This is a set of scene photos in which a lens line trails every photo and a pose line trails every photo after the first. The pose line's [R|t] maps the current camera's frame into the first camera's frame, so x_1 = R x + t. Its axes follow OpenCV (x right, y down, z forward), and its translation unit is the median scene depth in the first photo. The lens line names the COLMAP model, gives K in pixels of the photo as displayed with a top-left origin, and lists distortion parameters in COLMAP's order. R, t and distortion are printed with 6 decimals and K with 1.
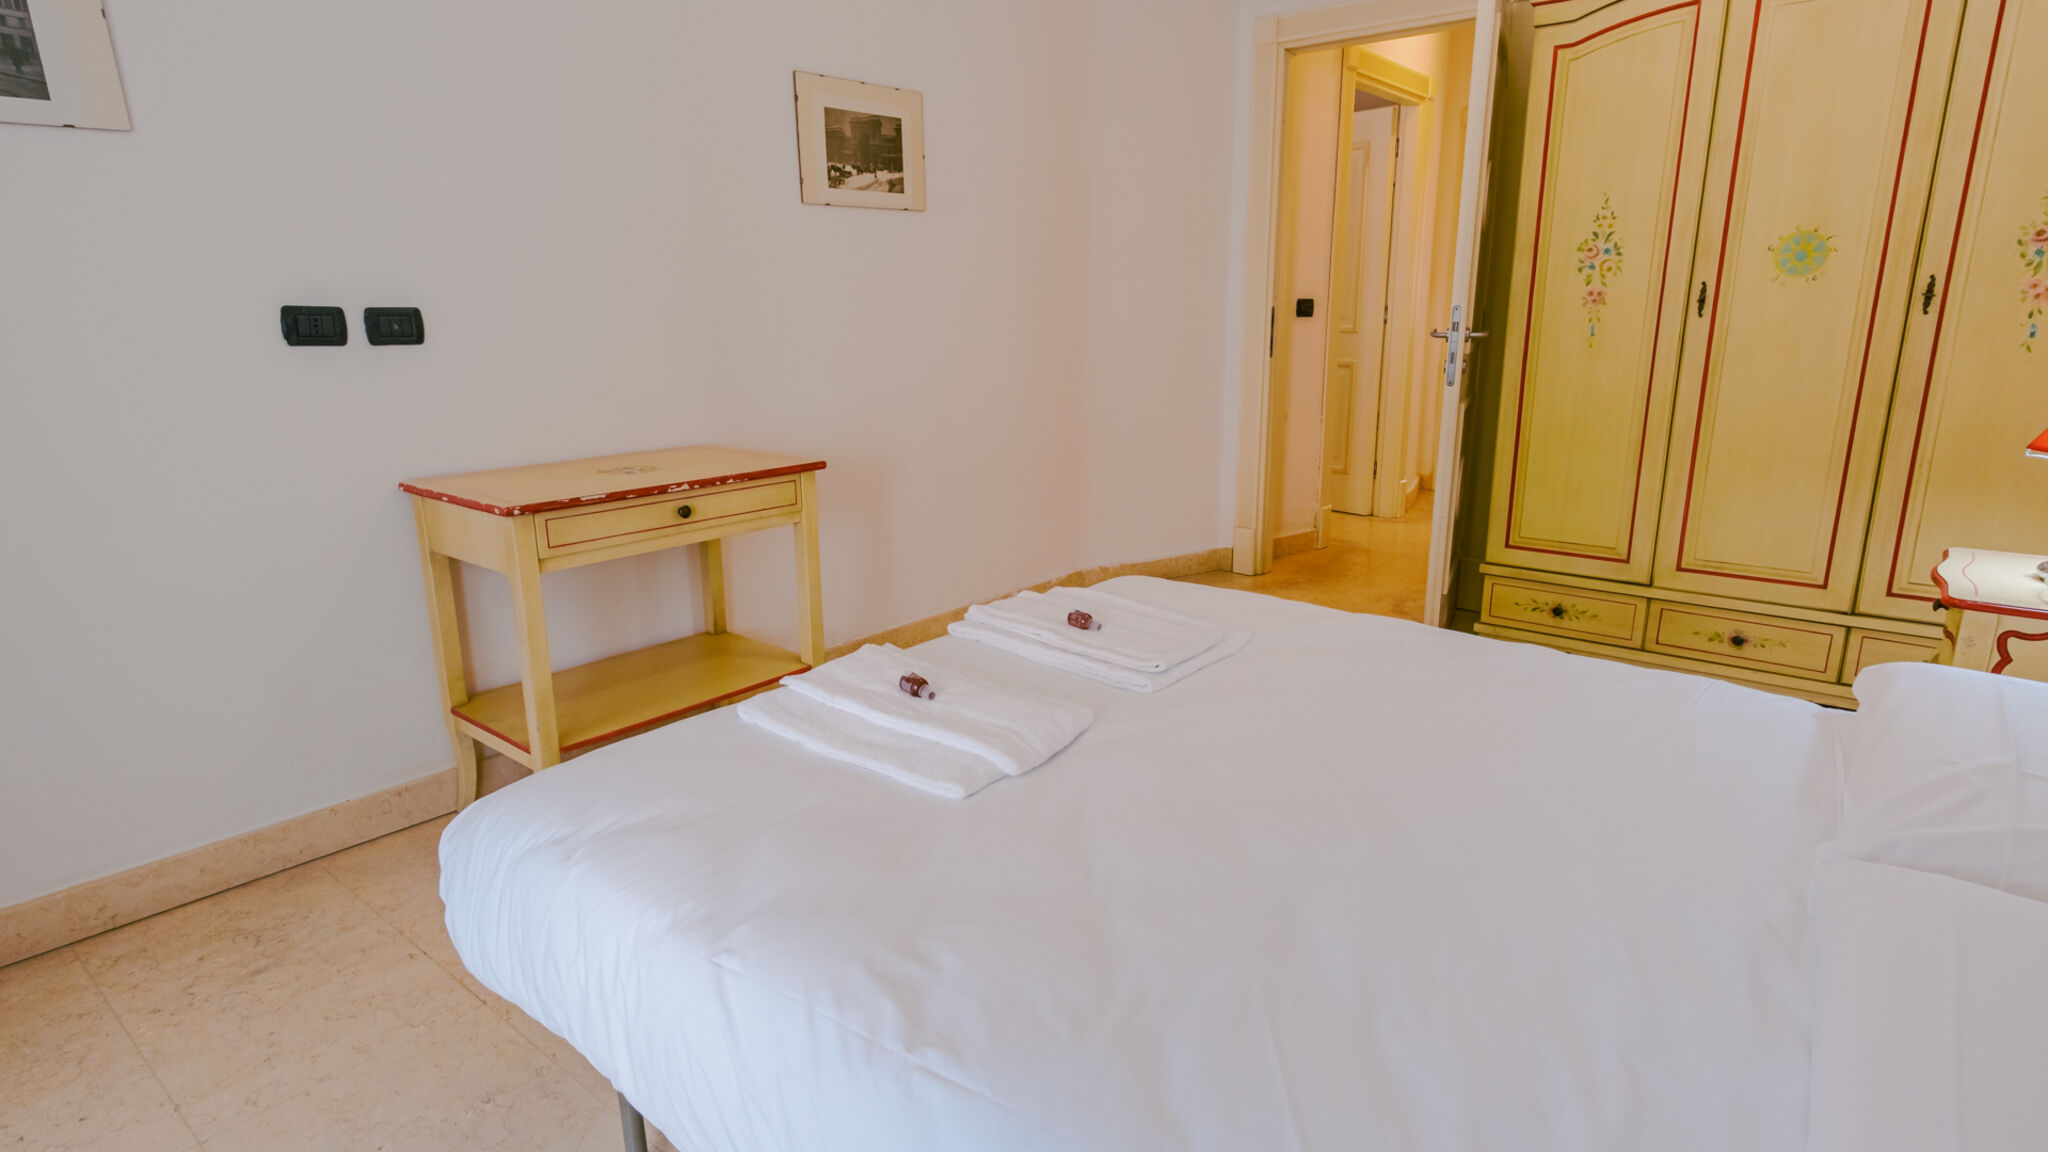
lens RADIAL K [[1083.7, 0, 1024.0], [0, 1083.7, 576.0], [0, 0, 1]] dist [0.005686, 0.001108]
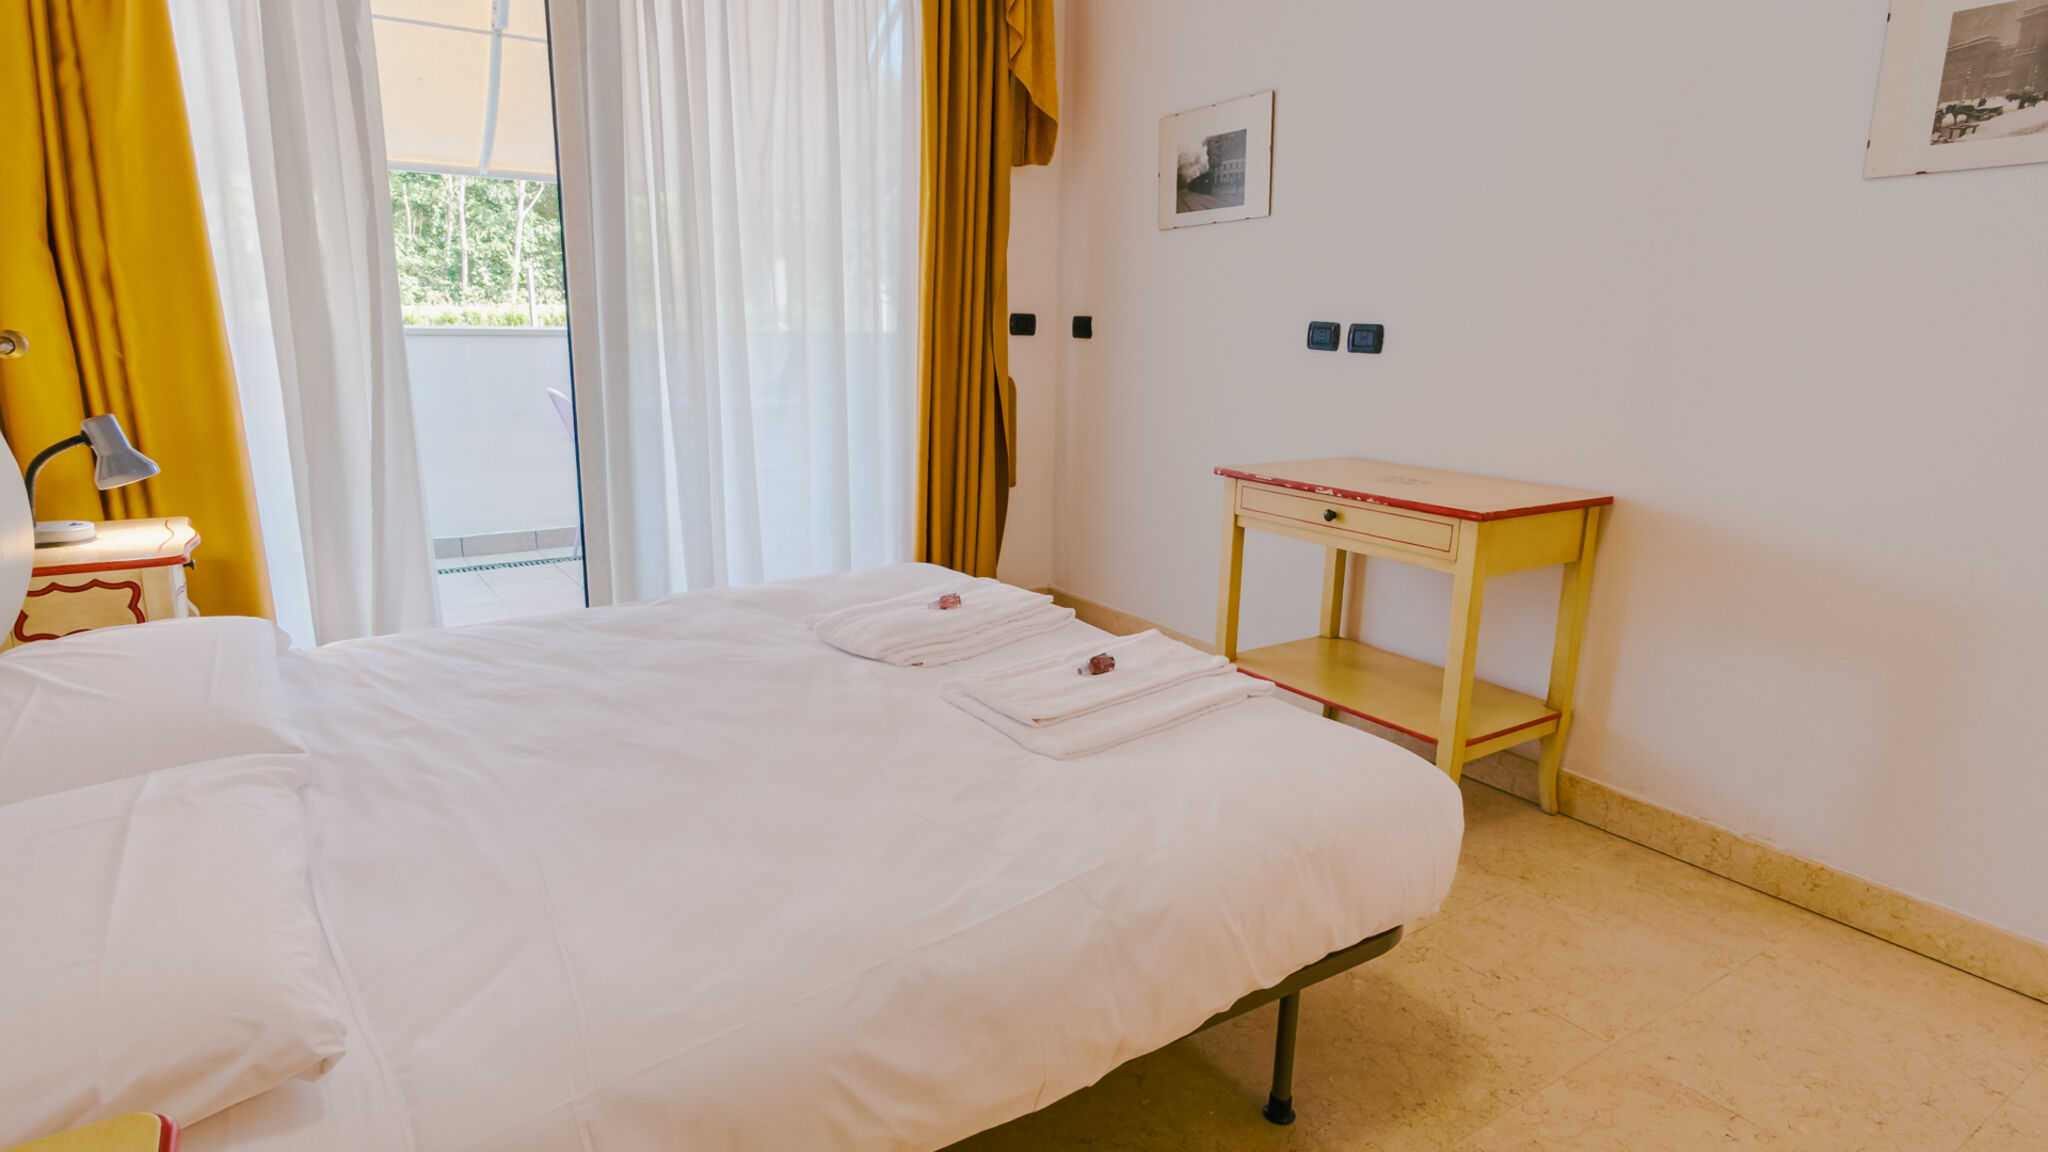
lens RADIAL K [[1083.7, 0, 1024.0], [0, 1083.7, 576.0], [0, 0, 1]] dist [0.005686, 0.001108]
pose [[-0.275309, 0.224443, -0.934789, 0.764223], [-0.250919, 0.921884, 0.295244, -0.237607], [0.928033, 0.315840, -0.197486, 0.923811]]
